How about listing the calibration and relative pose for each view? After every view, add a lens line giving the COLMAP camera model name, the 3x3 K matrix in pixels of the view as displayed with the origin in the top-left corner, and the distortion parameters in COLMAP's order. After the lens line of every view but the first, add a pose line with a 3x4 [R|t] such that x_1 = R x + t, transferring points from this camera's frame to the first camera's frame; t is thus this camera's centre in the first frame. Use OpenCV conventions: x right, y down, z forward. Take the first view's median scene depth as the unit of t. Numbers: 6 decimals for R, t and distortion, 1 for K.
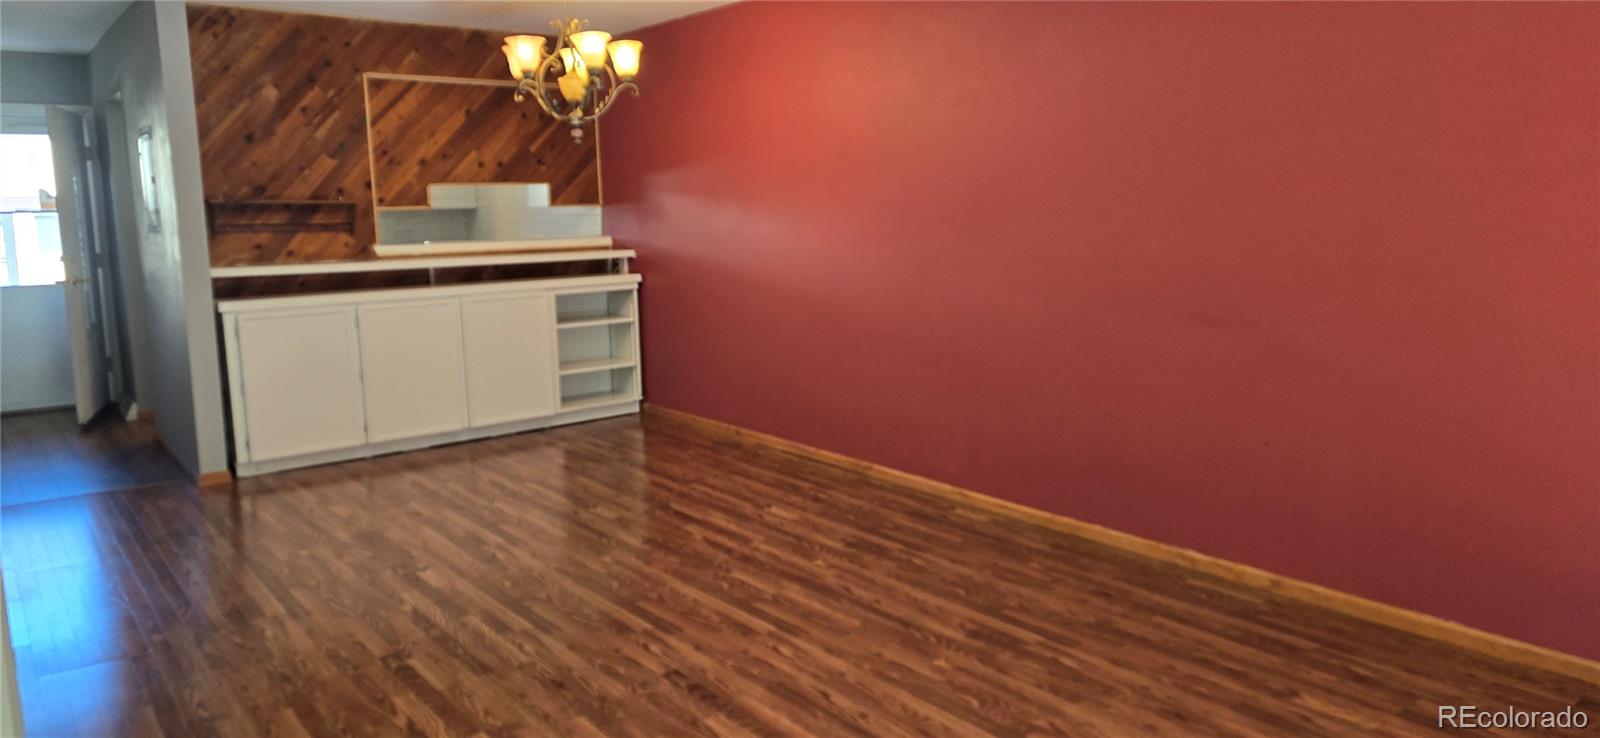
lens RADIAL K [[1047.6, 0, 793.2], [0, 1047.6, 358.6], [0, 0, 1]] dist [0.058788, -0.000284]
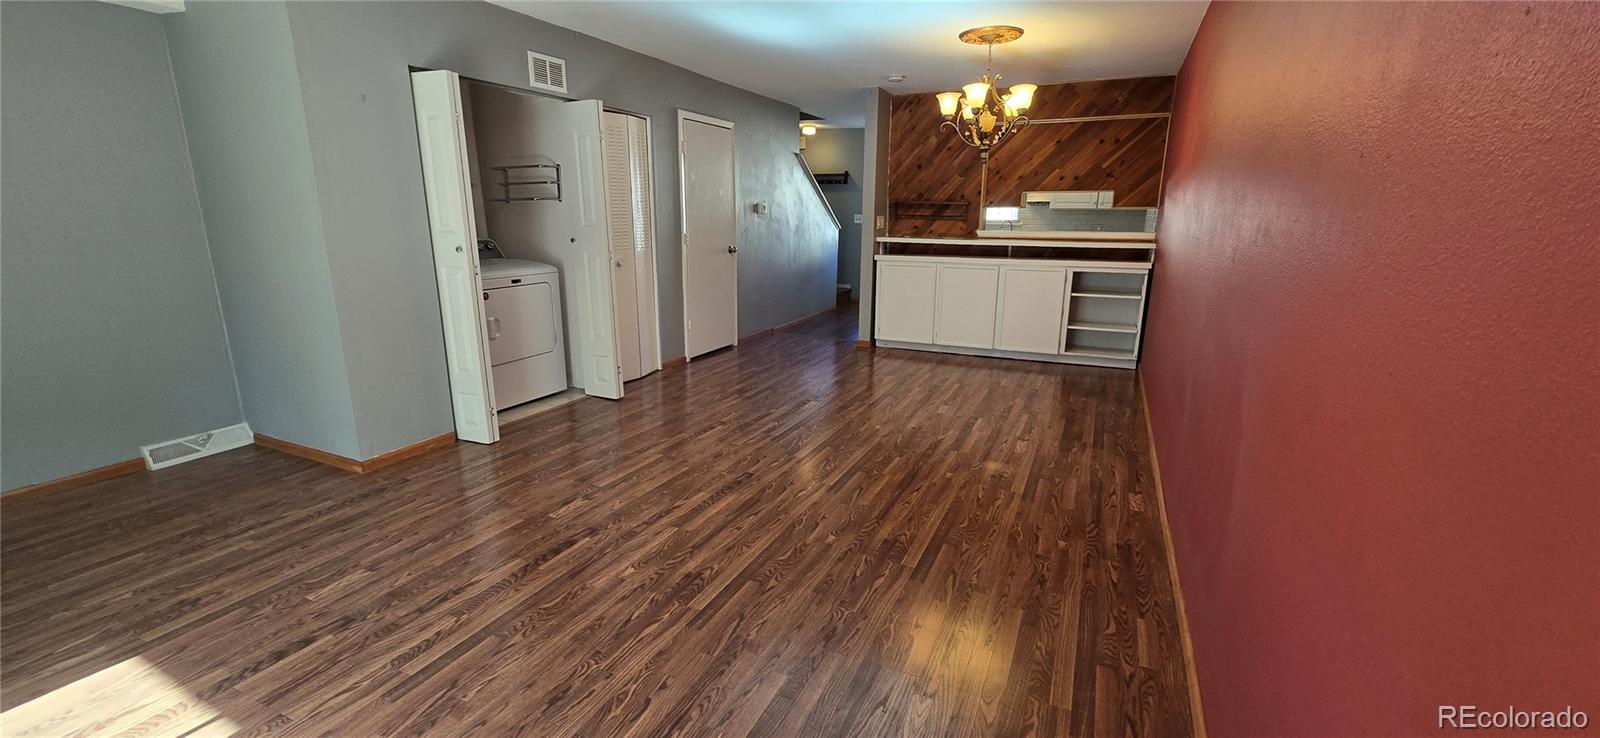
lens RADIAL K [[657.4, 0, 799.0], [0, 657.4, 379.6], [0, 0, 1]] dist [0.001357, 0.001012]
pose [[0.458288, 0.244100, -0.854627, 0.439300], [-0.144503, 0.969217, 0.199341, -0.047166], [0.876979, 0.032141, 0.479453, 0.282764]]
